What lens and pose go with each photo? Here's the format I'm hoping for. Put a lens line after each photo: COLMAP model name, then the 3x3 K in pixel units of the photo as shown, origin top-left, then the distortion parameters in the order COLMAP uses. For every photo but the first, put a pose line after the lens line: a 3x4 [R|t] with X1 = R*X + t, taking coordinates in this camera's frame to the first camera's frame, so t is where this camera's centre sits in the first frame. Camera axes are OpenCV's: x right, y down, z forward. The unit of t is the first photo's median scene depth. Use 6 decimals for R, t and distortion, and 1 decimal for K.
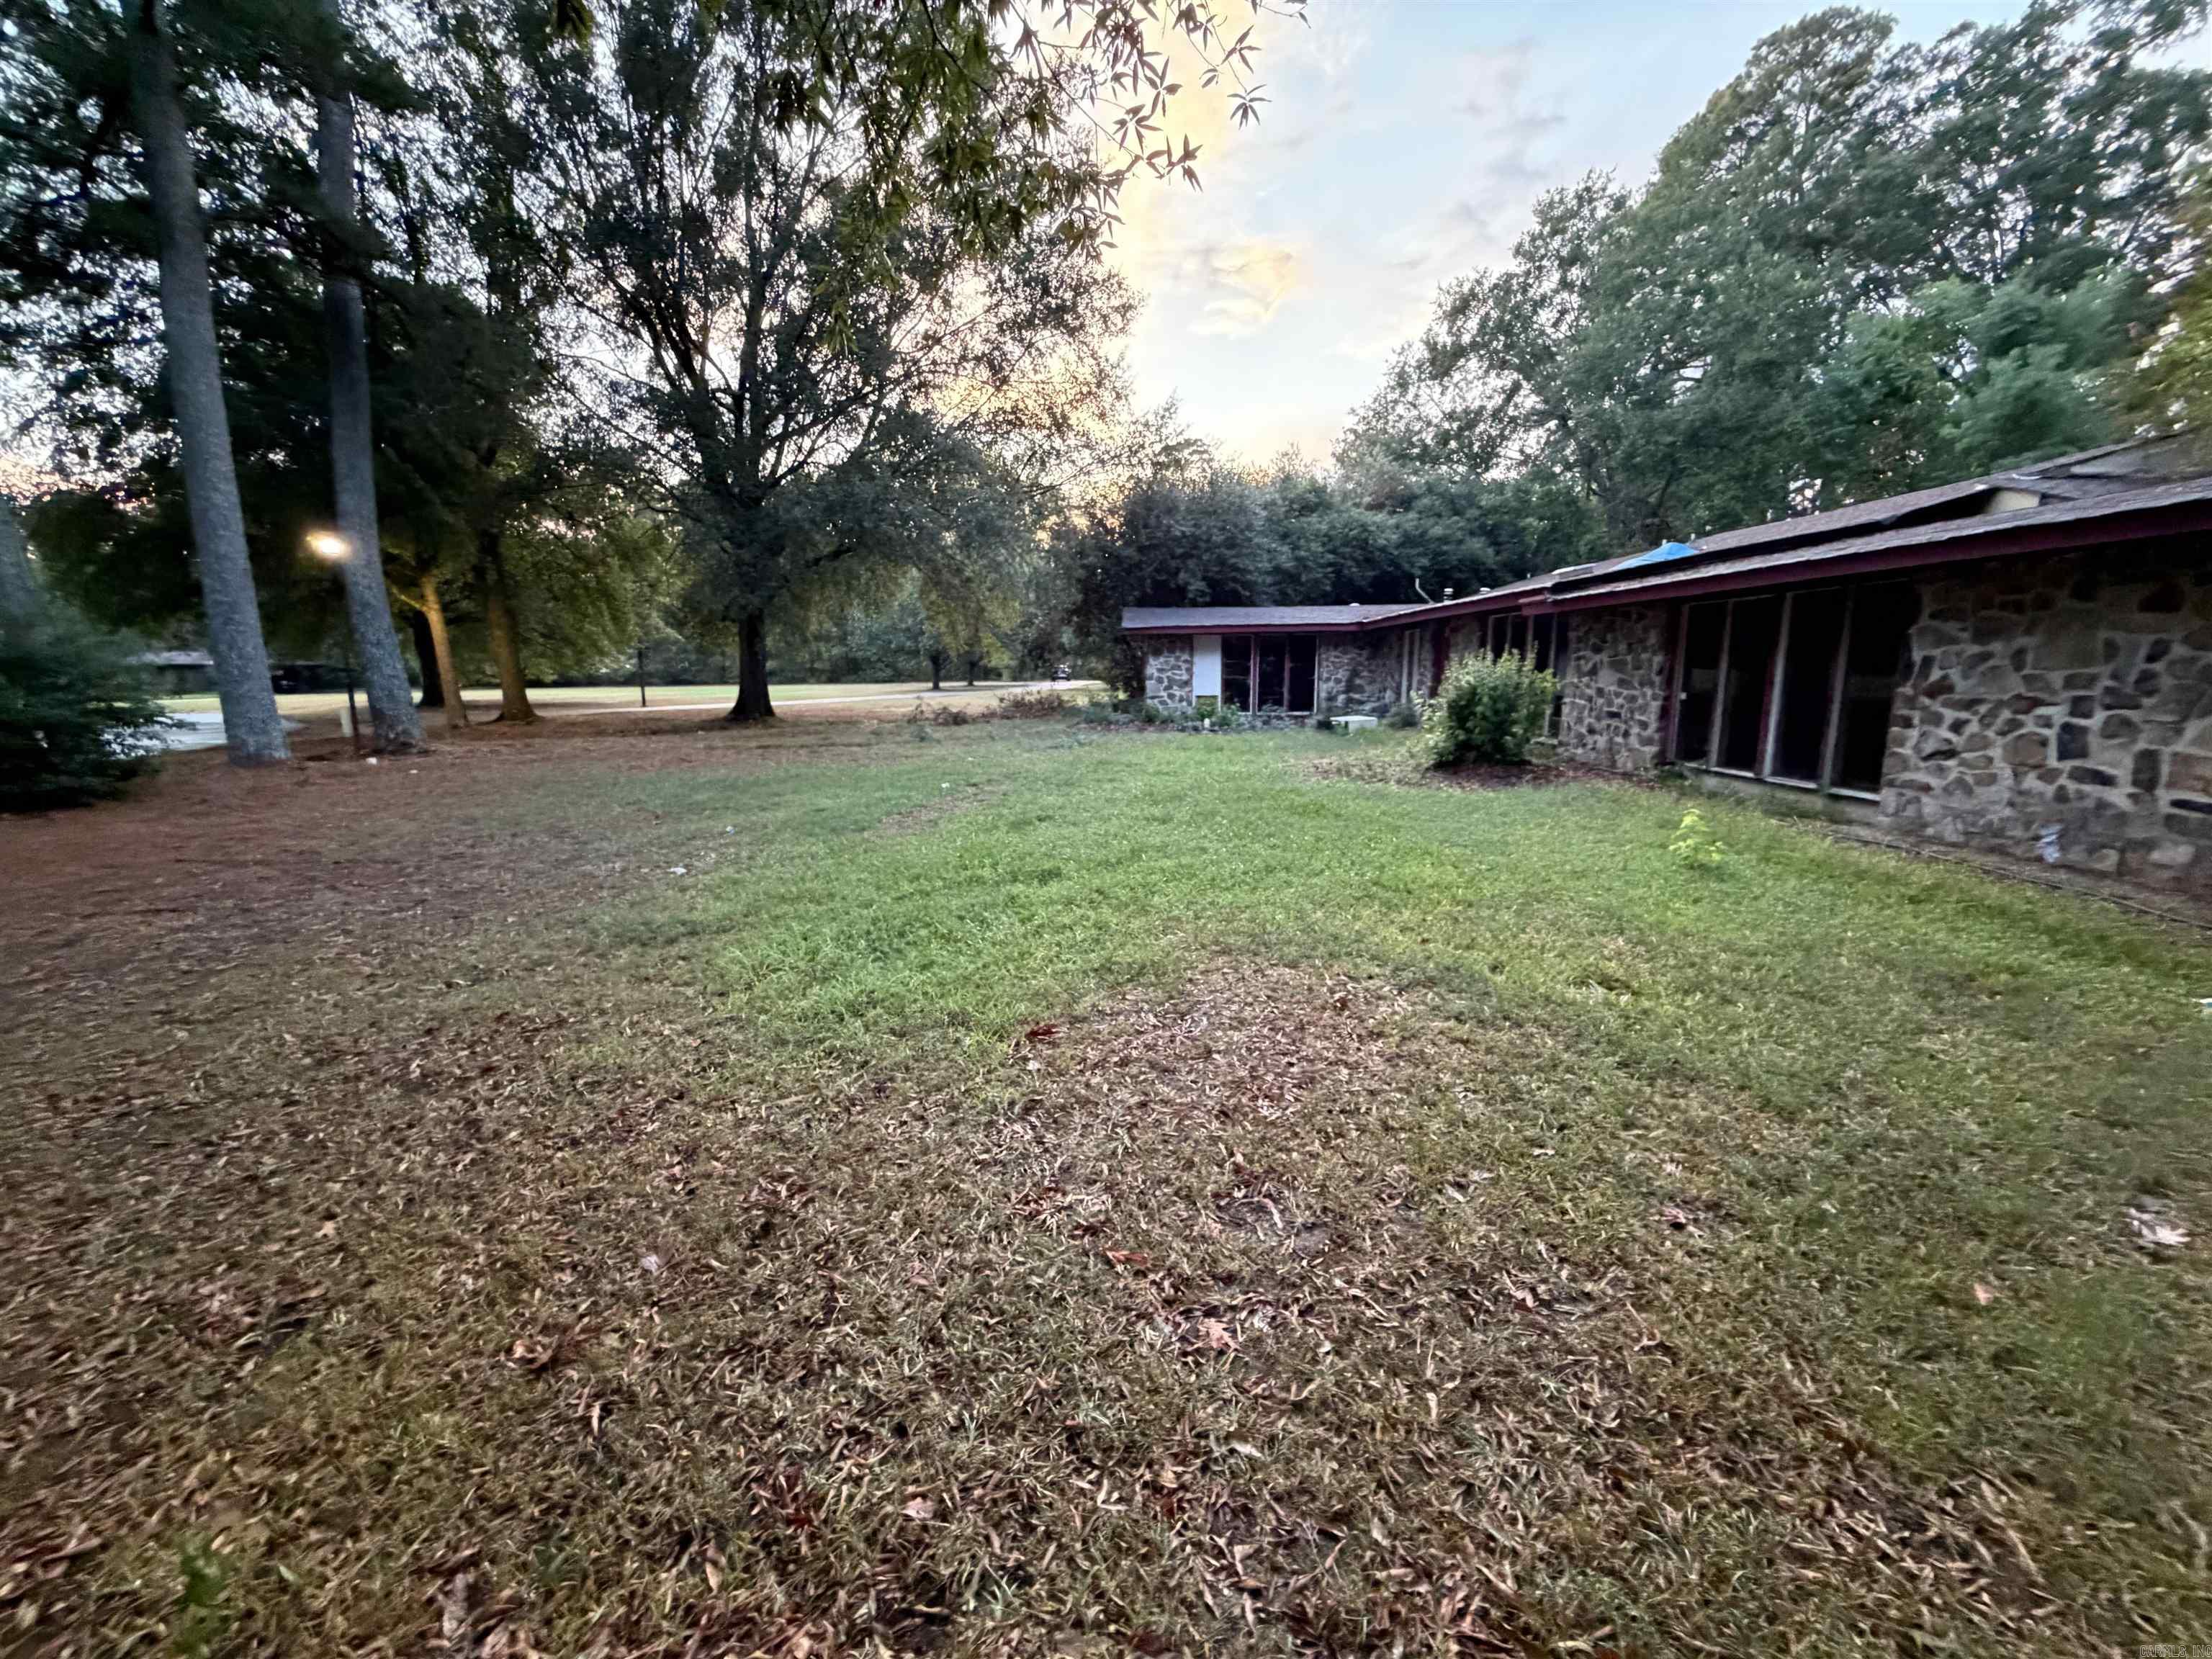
lens RADIAL K [[883.3, 0, 1088.0], [0, 883.3, 819.9], [0, 0, 1]] dist [0.001224, 0.000096]
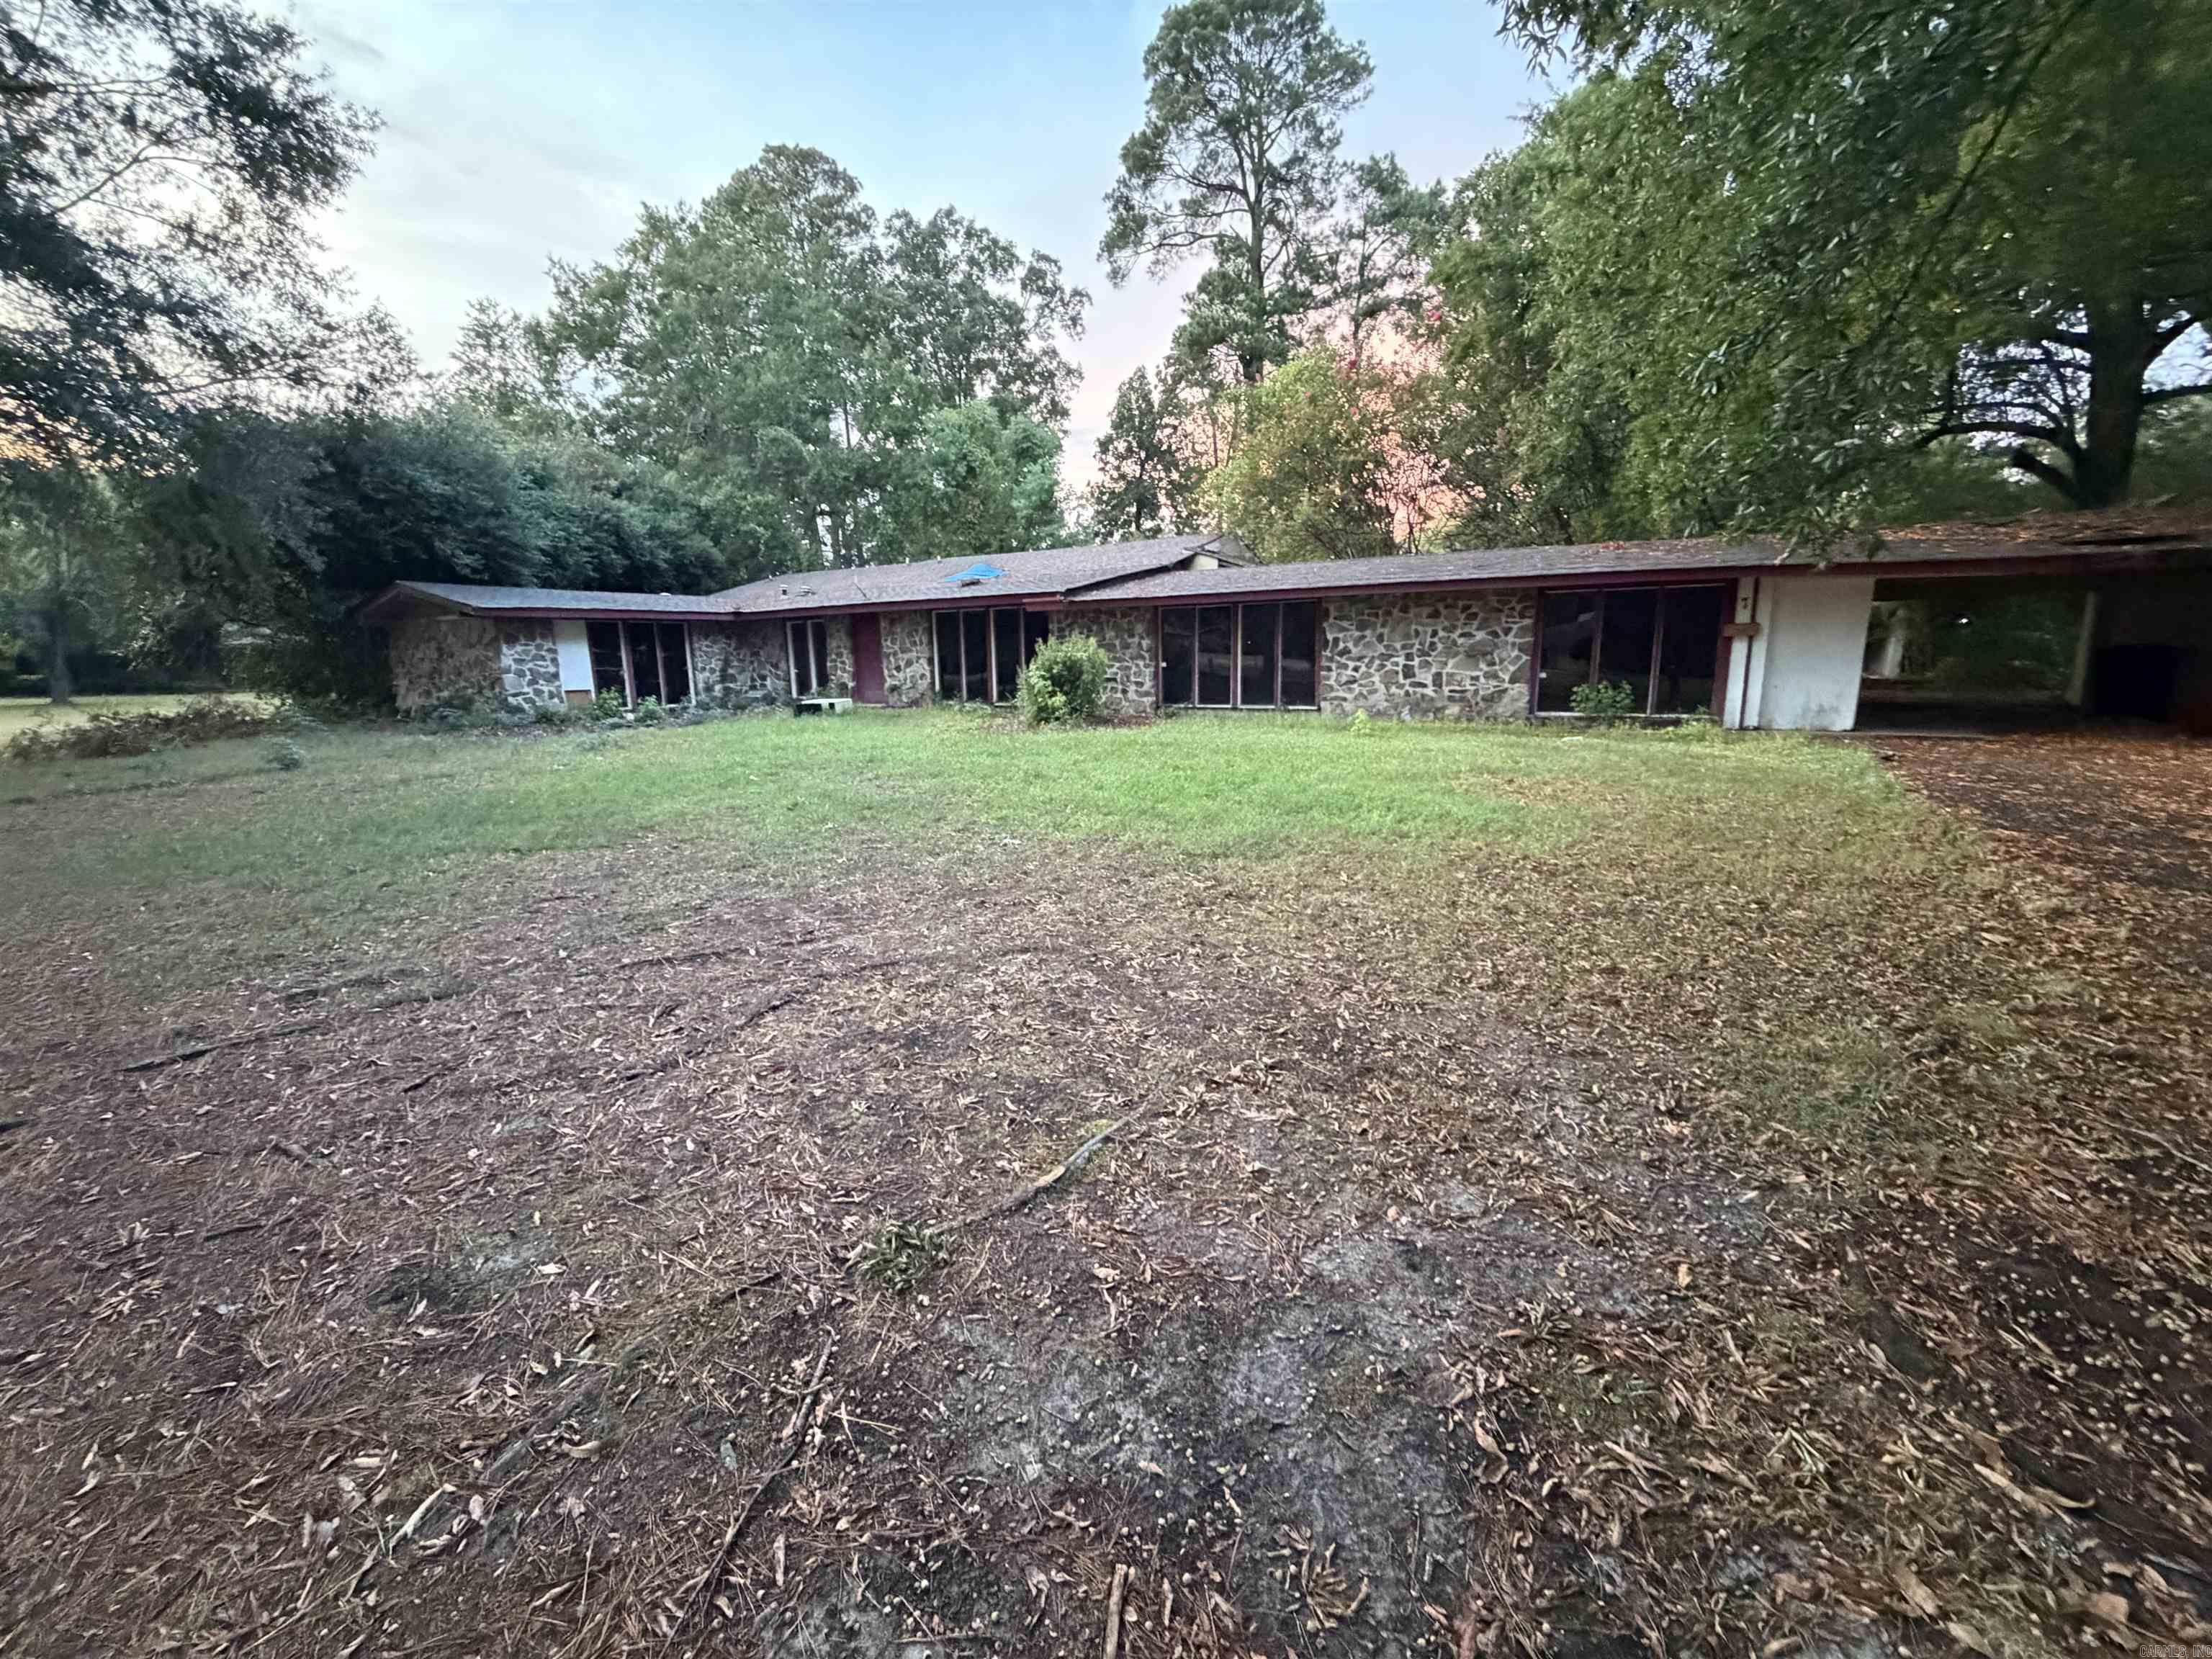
lens RADIAL K [[883.3, 0, 1105.7], [0, 883.3, 827.0], [0, 0, 1]] dist [0.001224, 0.000096]
pose [[0.481916, -0.166771, 0.860200, -1.215060], [0.163306, 0.981614, 0.098820, -0.036064], [-0.860865, 0.092853, 0.500290, 0.445657]]
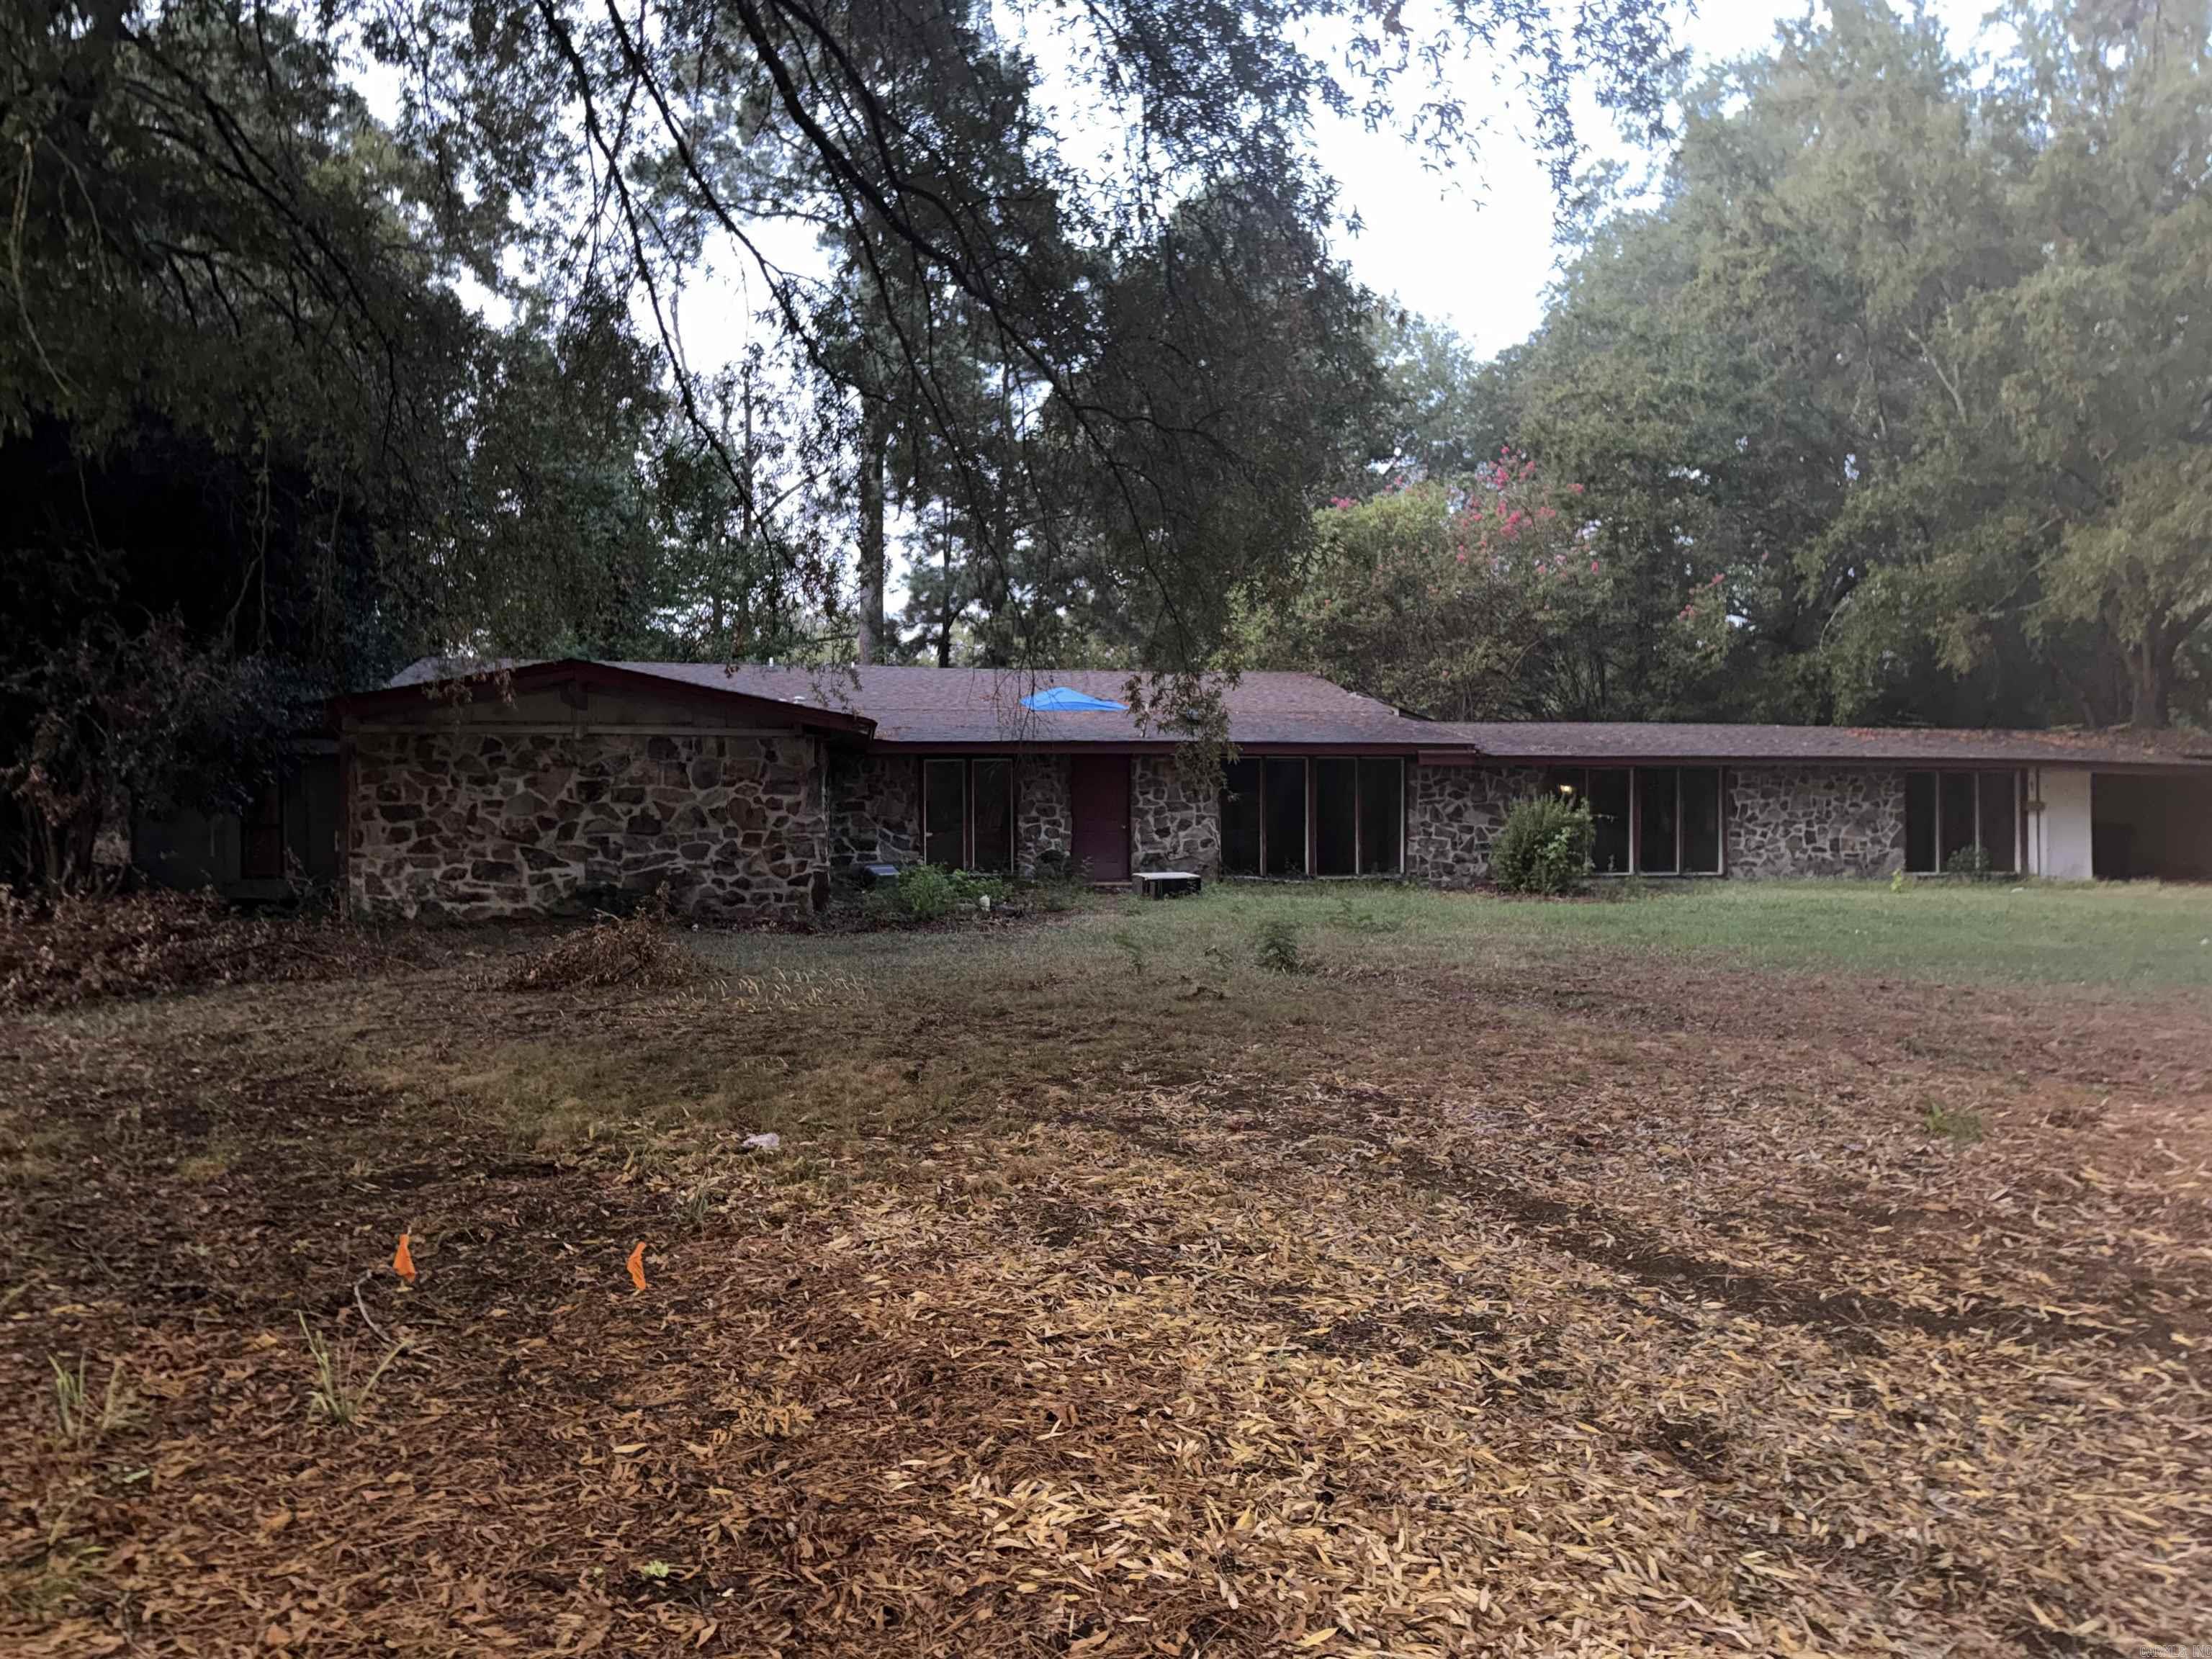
lens RADIAL K [[1552.1, 0, 1114.8], [0, 1552.1, 820.6], [0, 0, 1]] dist [0.055268, -0.062100]
pose [[-0.245022, 0.005453, 0.969502, -2.353006], [0.169683, 0.984791, 0.037345, -0.541548], [-0.954553, 0.173658, -0.242221, 3.356105]]
